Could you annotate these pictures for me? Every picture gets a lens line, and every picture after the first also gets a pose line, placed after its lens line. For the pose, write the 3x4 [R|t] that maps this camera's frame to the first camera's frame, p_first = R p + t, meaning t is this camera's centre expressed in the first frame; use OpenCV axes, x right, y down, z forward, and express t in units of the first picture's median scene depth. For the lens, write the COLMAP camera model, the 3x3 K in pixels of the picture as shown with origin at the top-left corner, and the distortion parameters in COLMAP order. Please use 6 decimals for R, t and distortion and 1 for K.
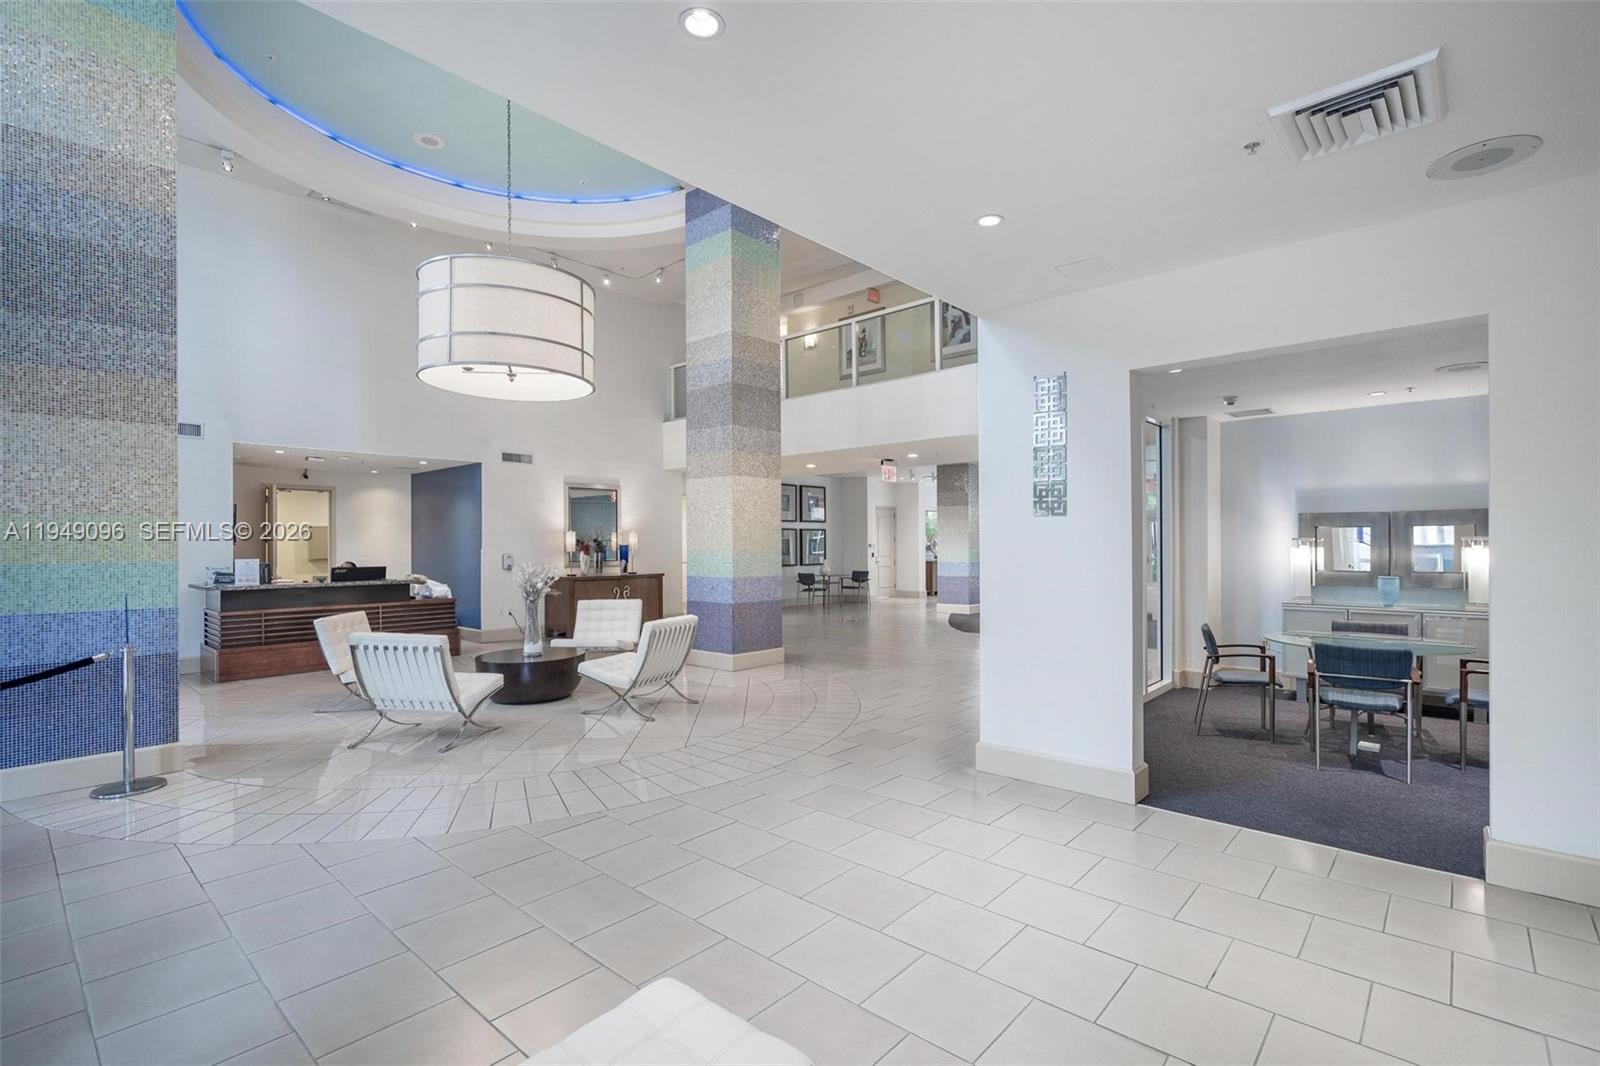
lens RADIAL K [[726.7, 0, 796.6], [0, 726.7, 539.3], [0, 0, 1]] dist [-0.000058, 0.000029]
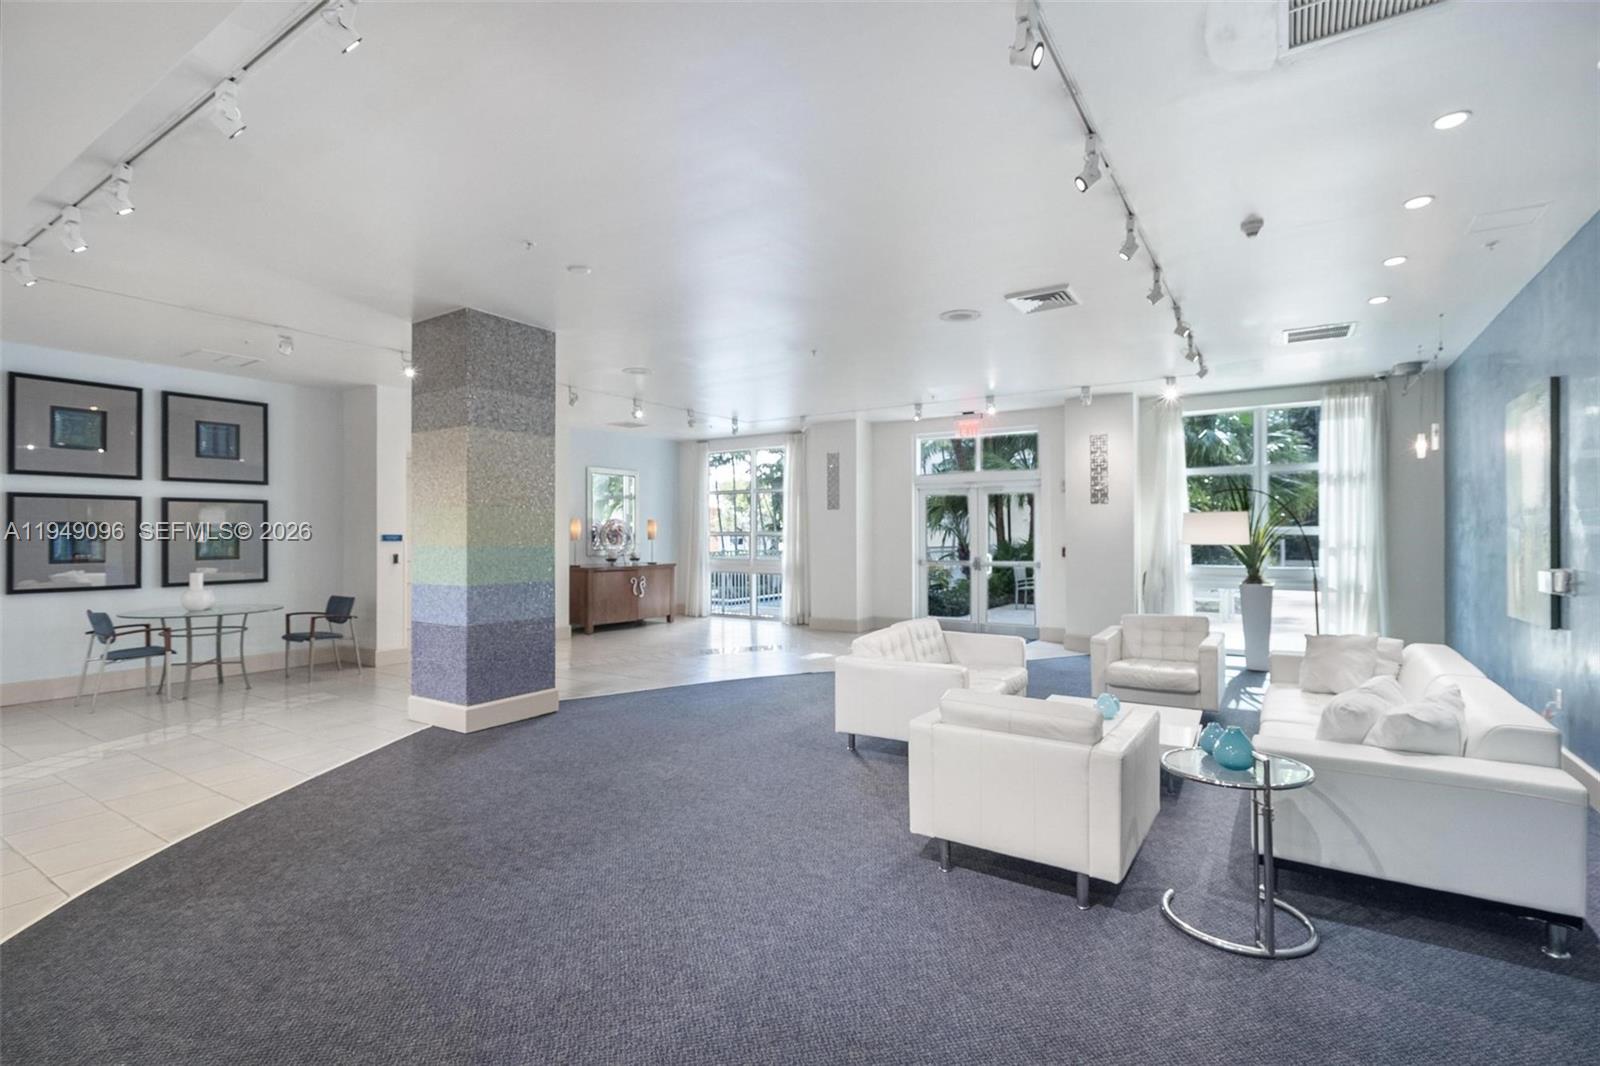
lens RADIAL K [[726.7, 0, 805.5], [0, 726.7, 530.3], [0, 0, 1]] dist [-0.000058, 0.000029]
pose [[0.987697, -0.003564, 0.156342, 0.287429], [0.002700, 0.999980, 0.005735, 0.002148], [-0.156359, -0.005242, 0.987686, 0.517834]]
